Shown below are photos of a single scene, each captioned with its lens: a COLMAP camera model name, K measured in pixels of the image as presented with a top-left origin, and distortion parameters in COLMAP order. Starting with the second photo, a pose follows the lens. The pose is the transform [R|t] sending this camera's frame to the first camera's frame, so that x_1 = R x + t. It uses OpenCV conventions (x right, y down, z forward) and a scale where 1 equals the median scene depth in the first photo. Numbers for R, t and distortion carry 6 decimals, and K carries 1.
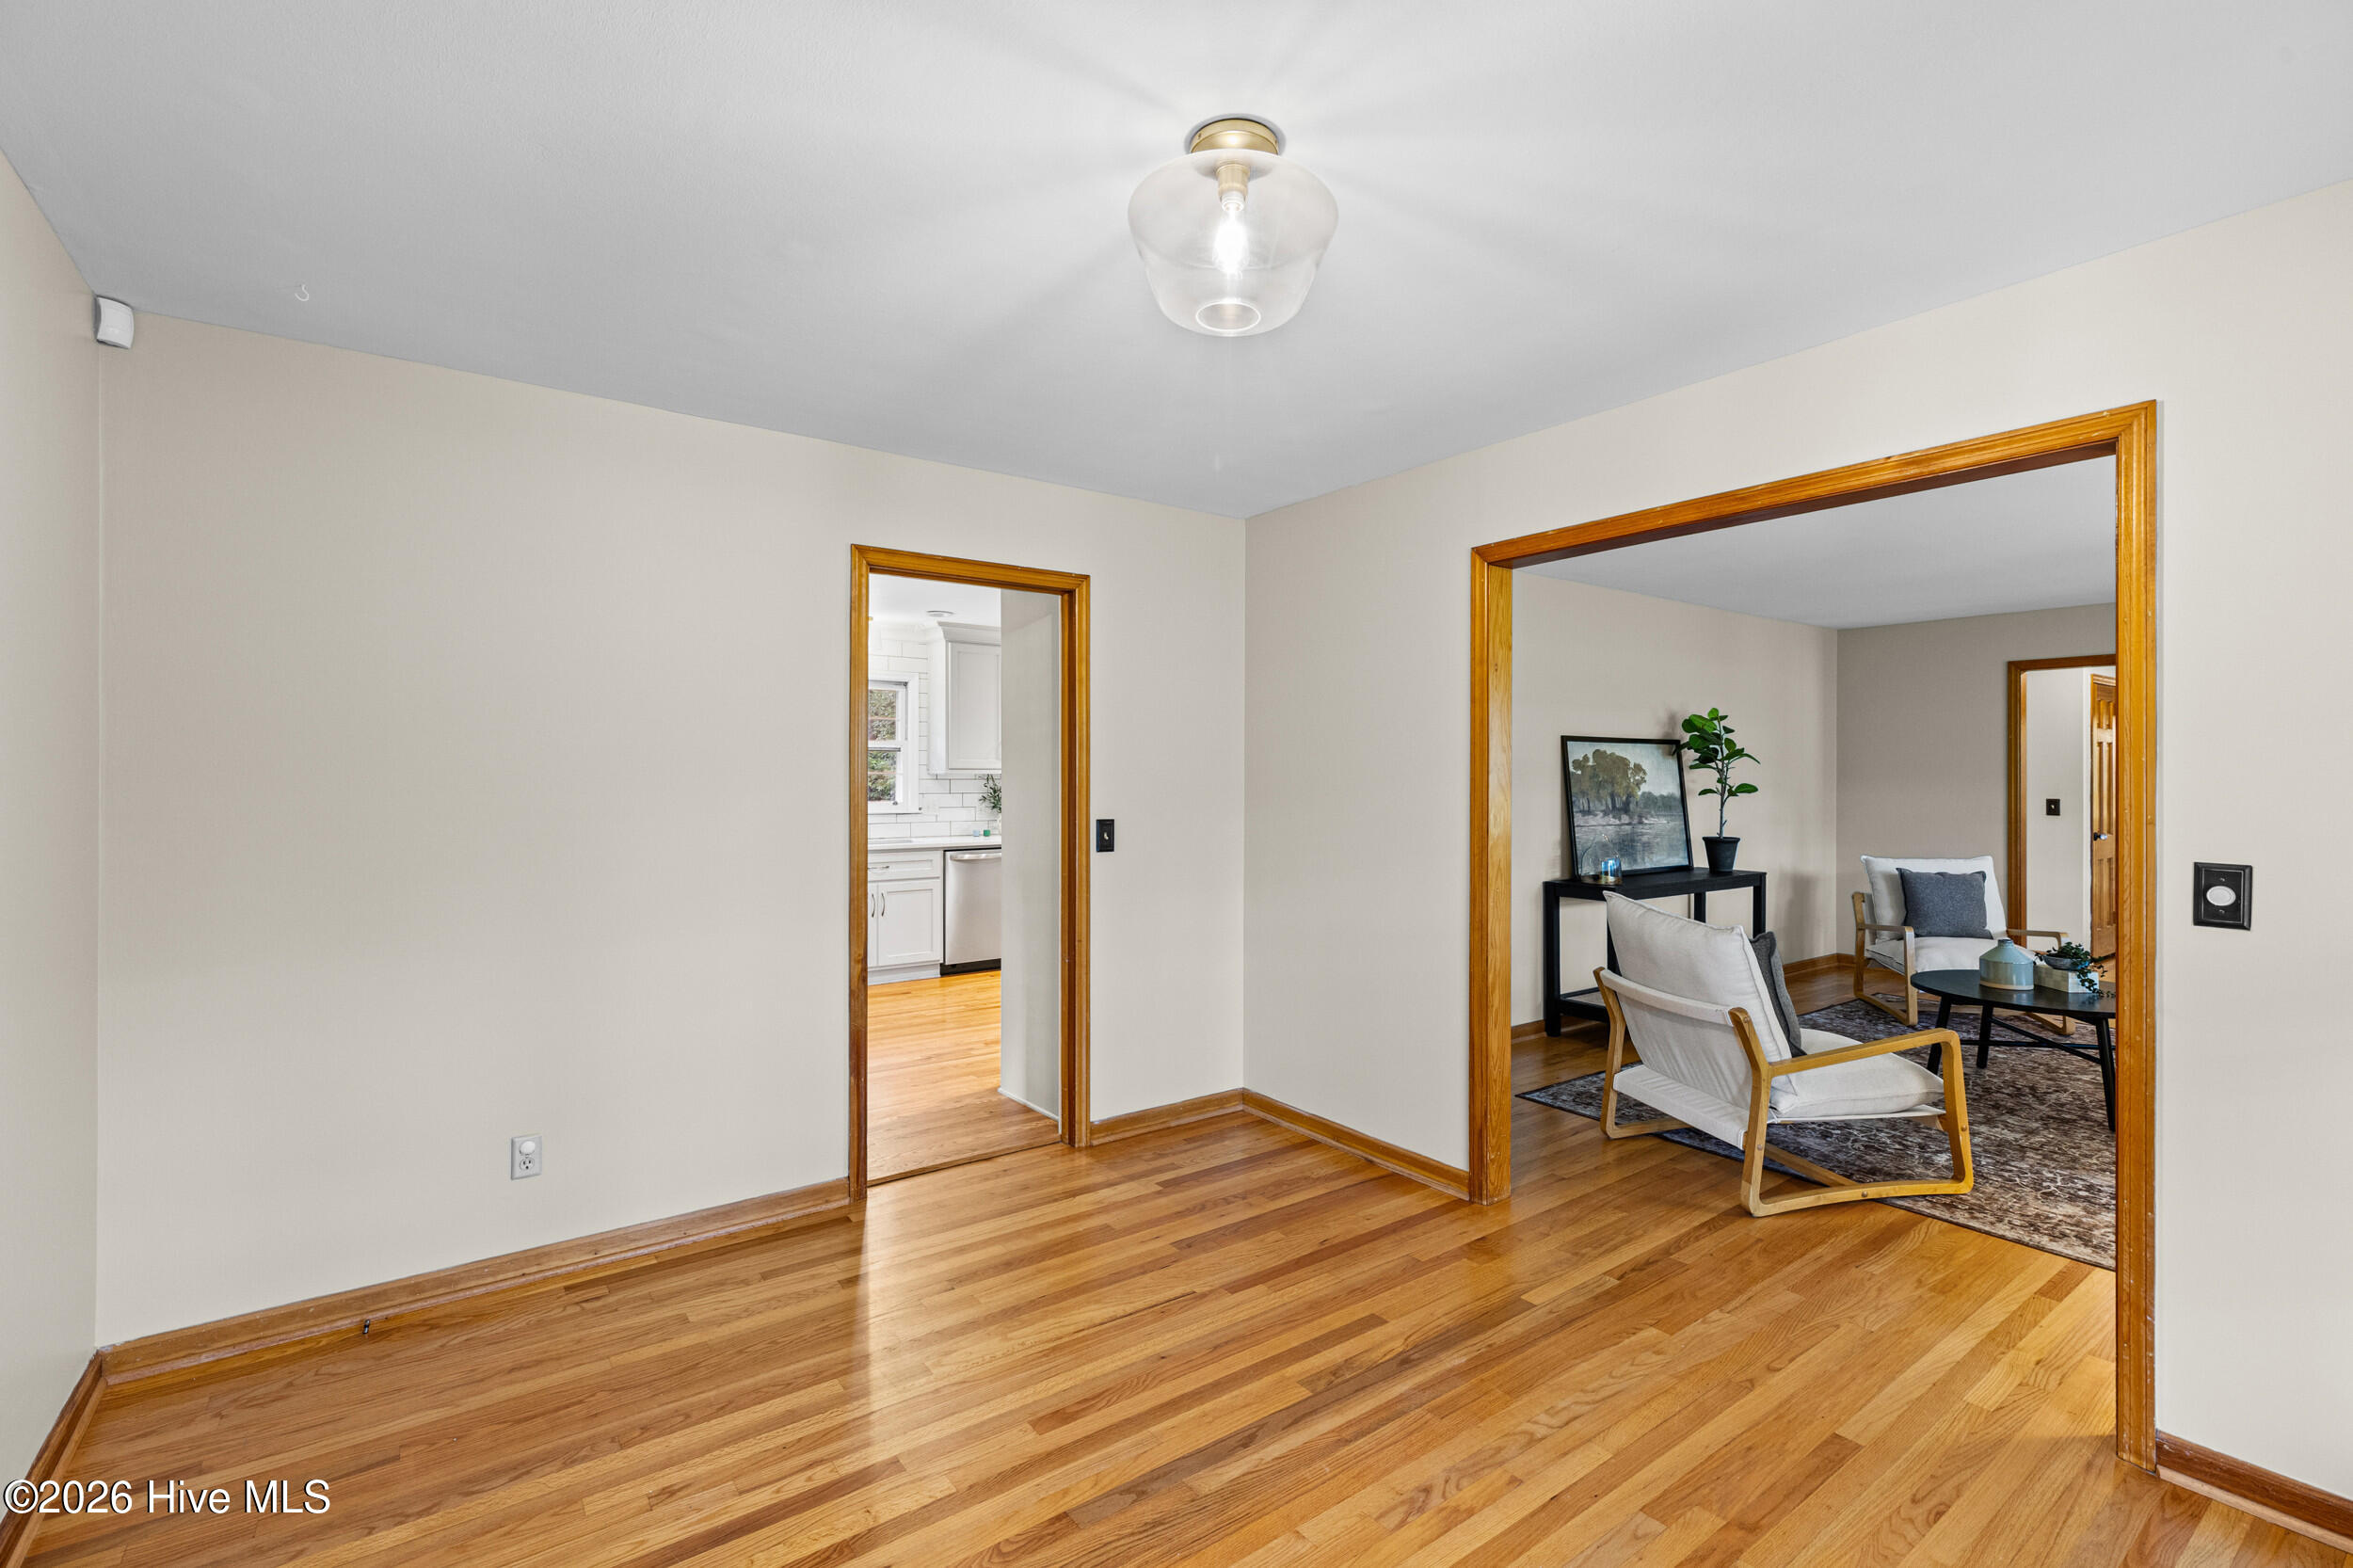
lens RADIAL K [[1050.6, 0, 1167.7], [0, 1050.6, 779.1], [0, 0, 1]] dist [0.005306, -0.000392]
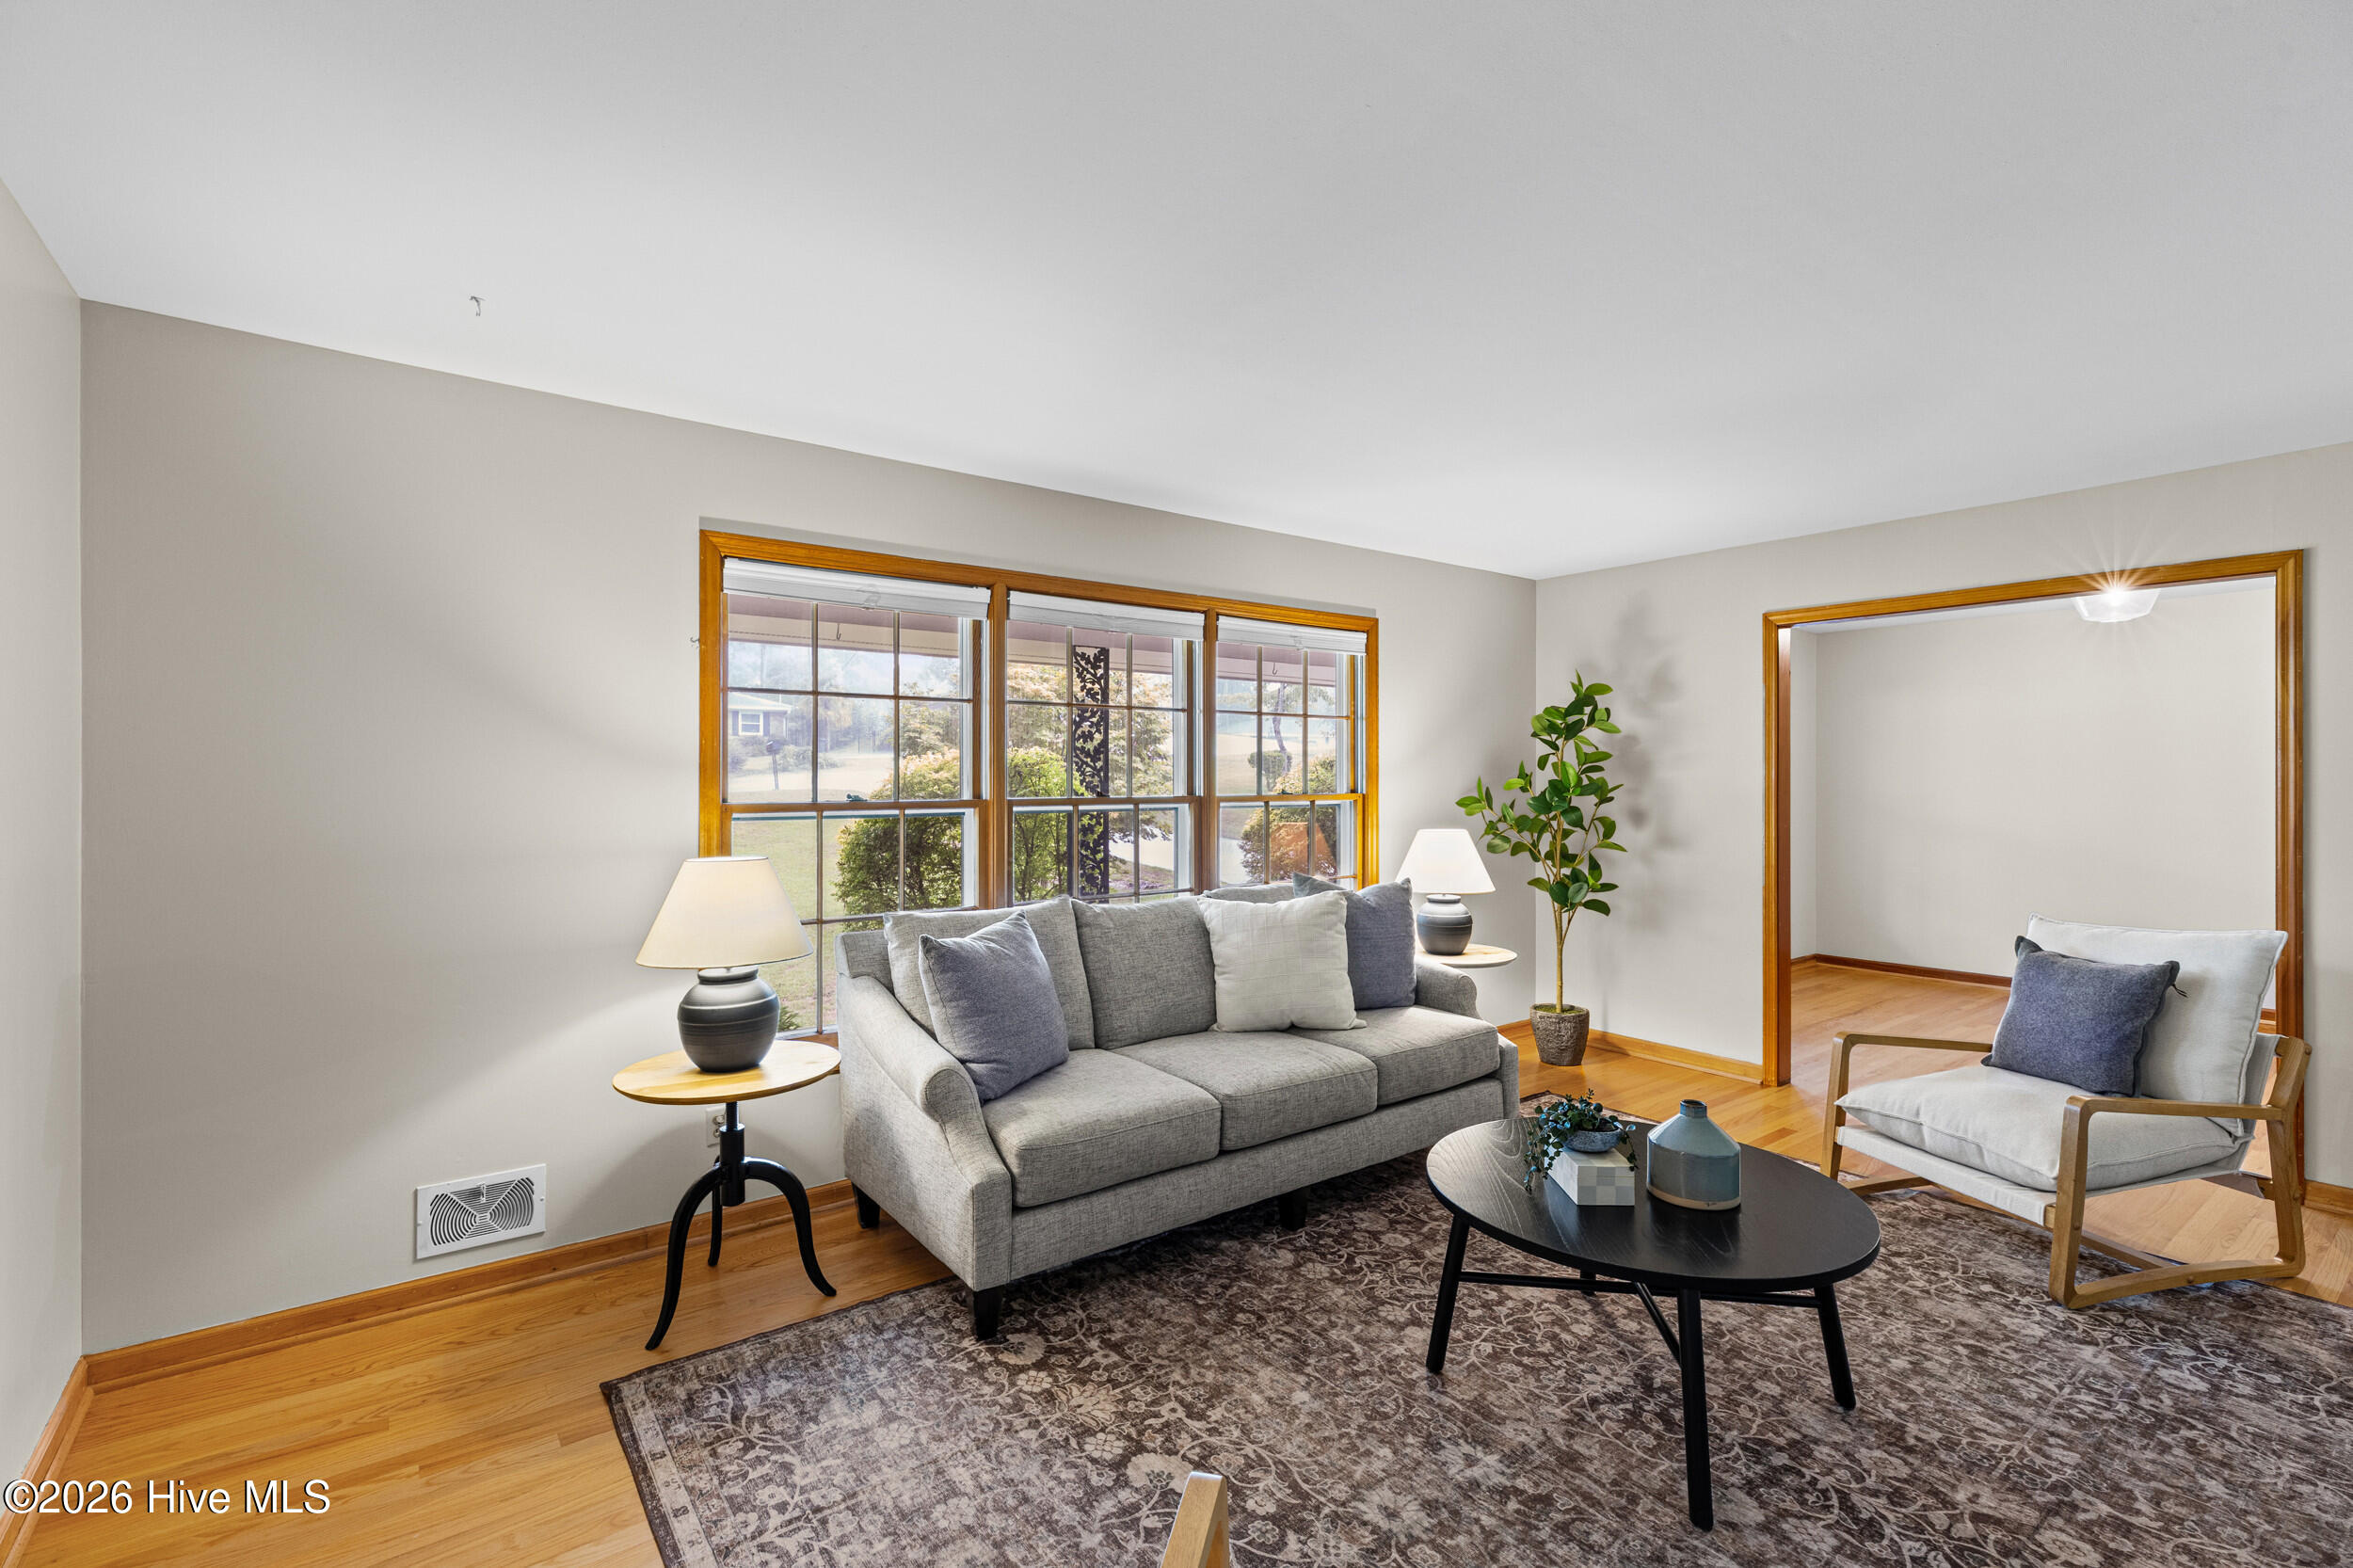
lens RADIAL K [[1050.6, 0, 1167.7], [0, 1050.6, 779.1], [0, 0, 1]] dist [0.005306, -0.000392]
pose [[-0.999854, 0.000142, -0.017062, 0.831999], [0.000110, 0.999998, 0.001891, -0.002889], [0.017062, 0.001889, -0.999853, 1.181964]]
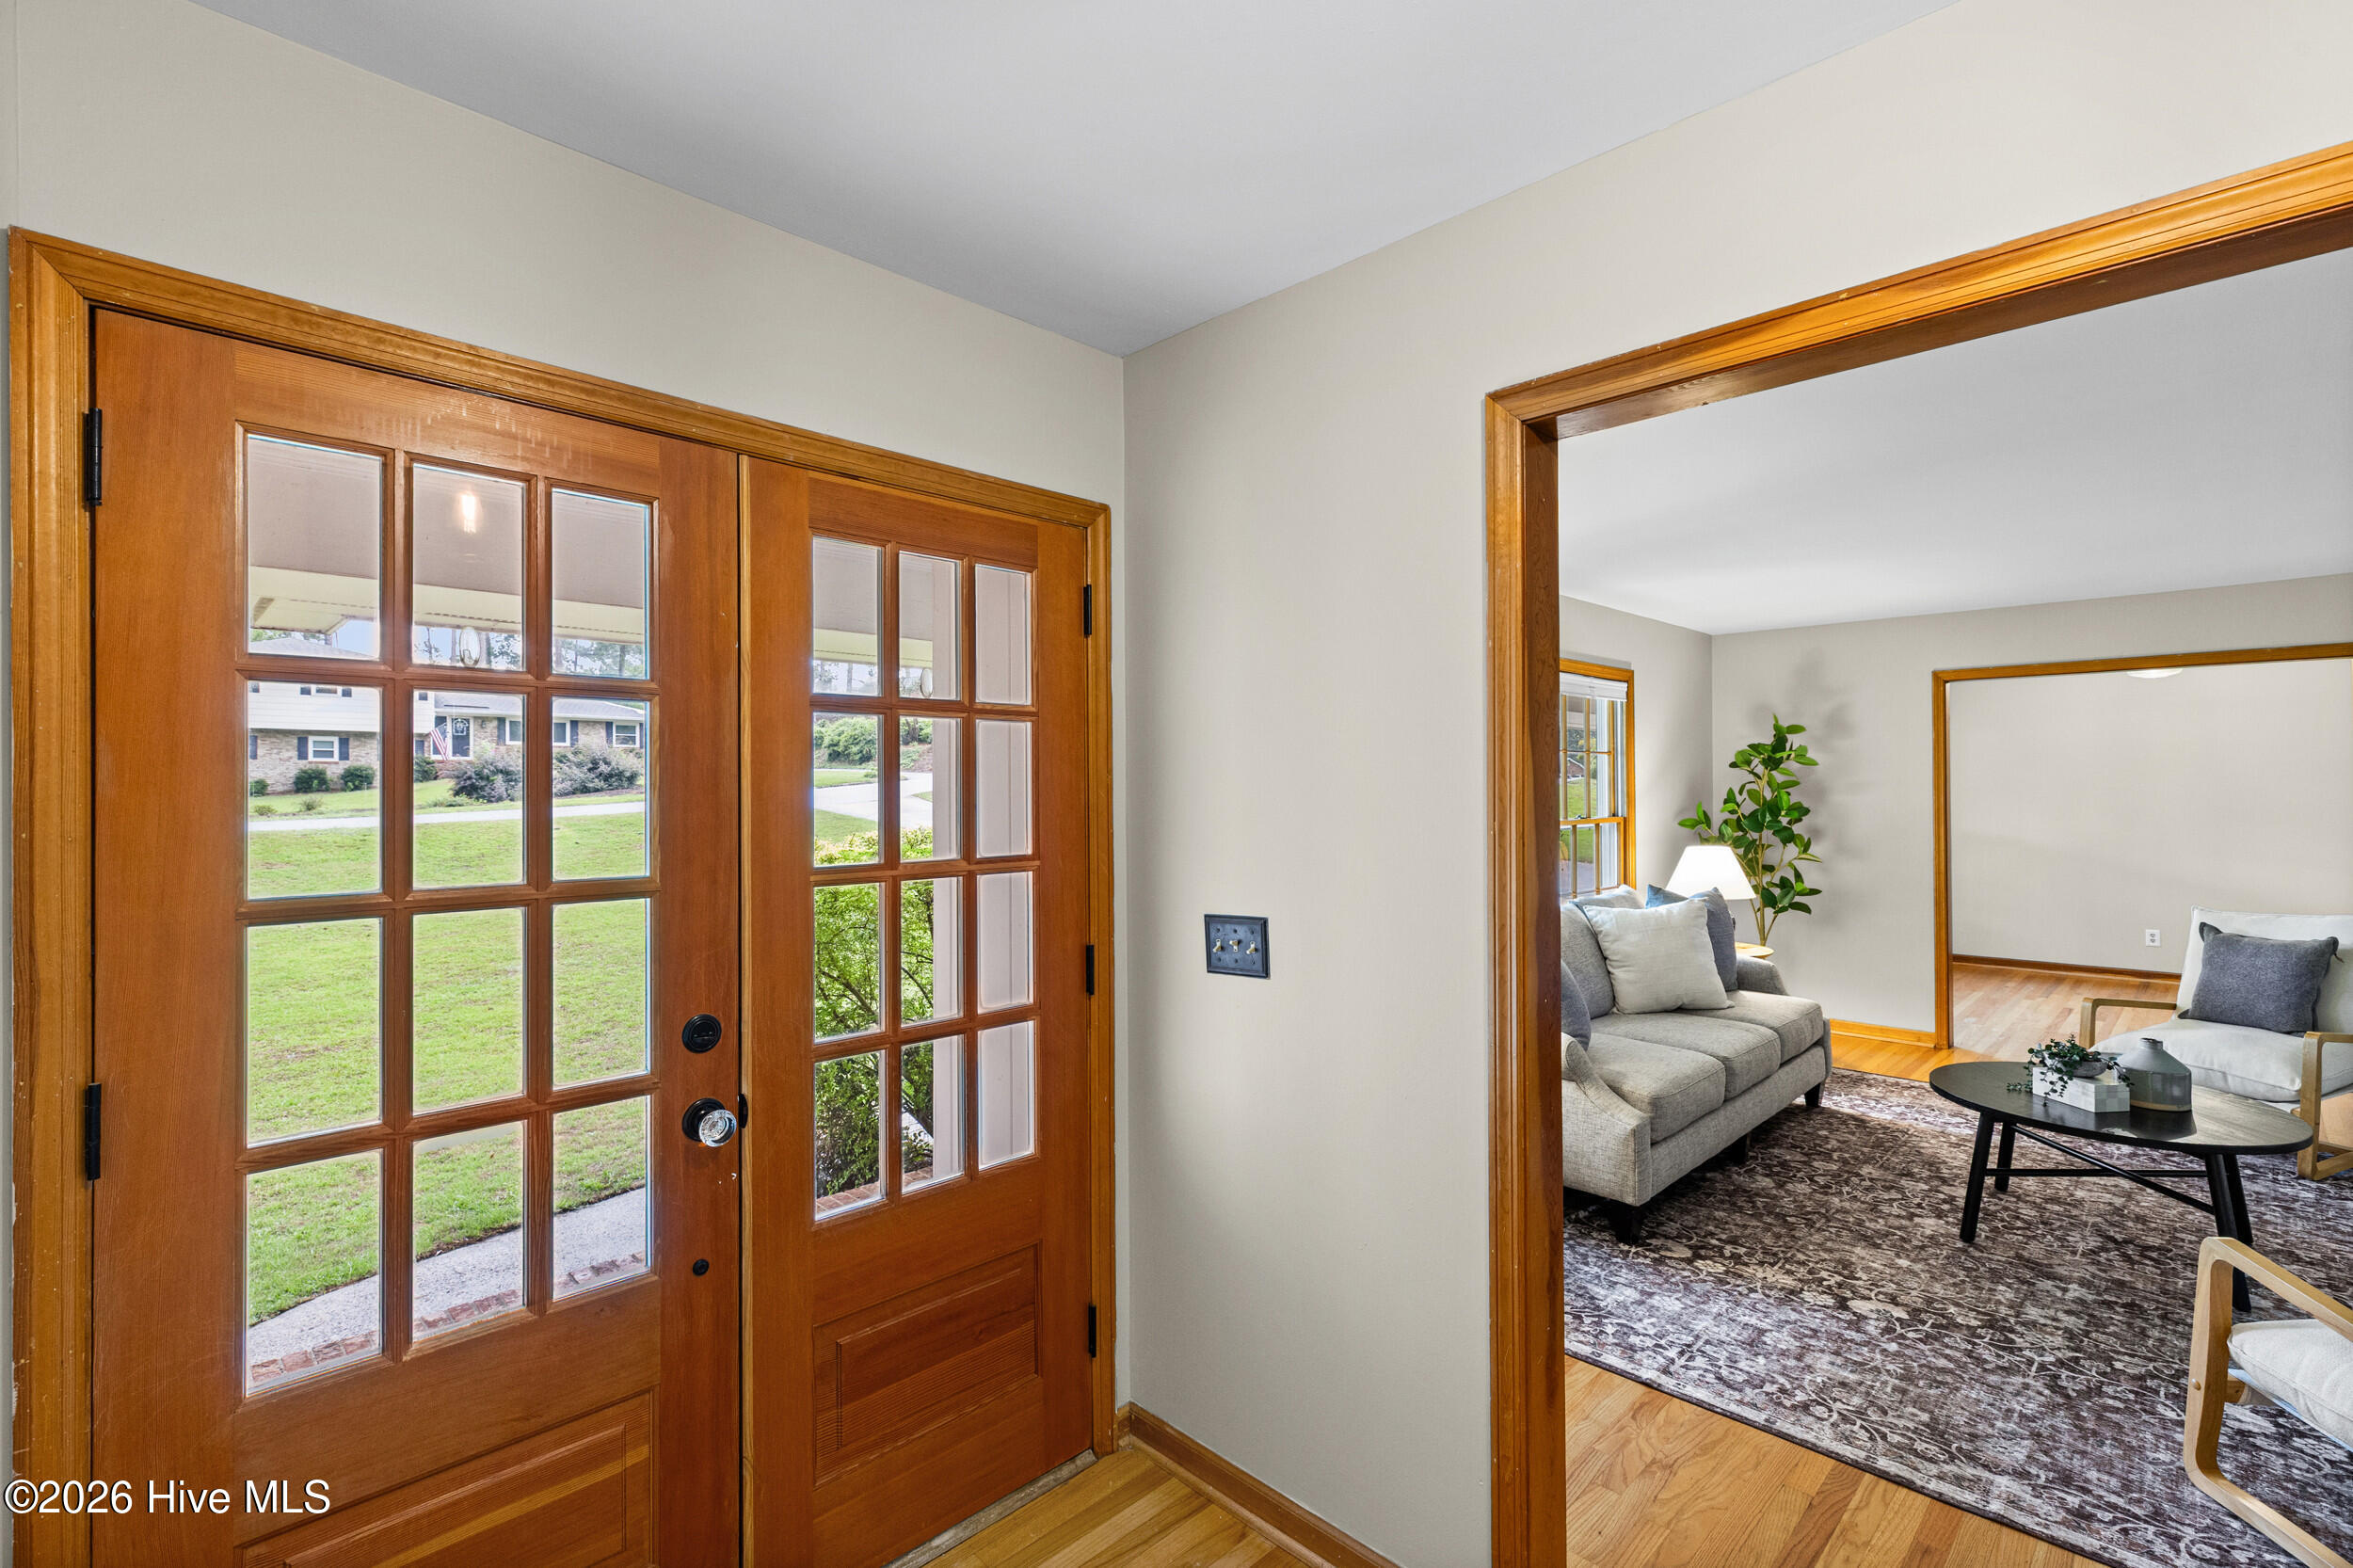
lens RADIAL K [[1060.1, 0, 1176.5], [0, 1060.1, 784.0], [0, 0, 1]] dist [0.004463, -0.000218]
pose [[-0.988353, 0.004124, -0.152123, 1.239445], [0.004728, 0.999982, -0.003611, -0.019548], [0.152106, -0.004288, -0.988355, 1.280781]]
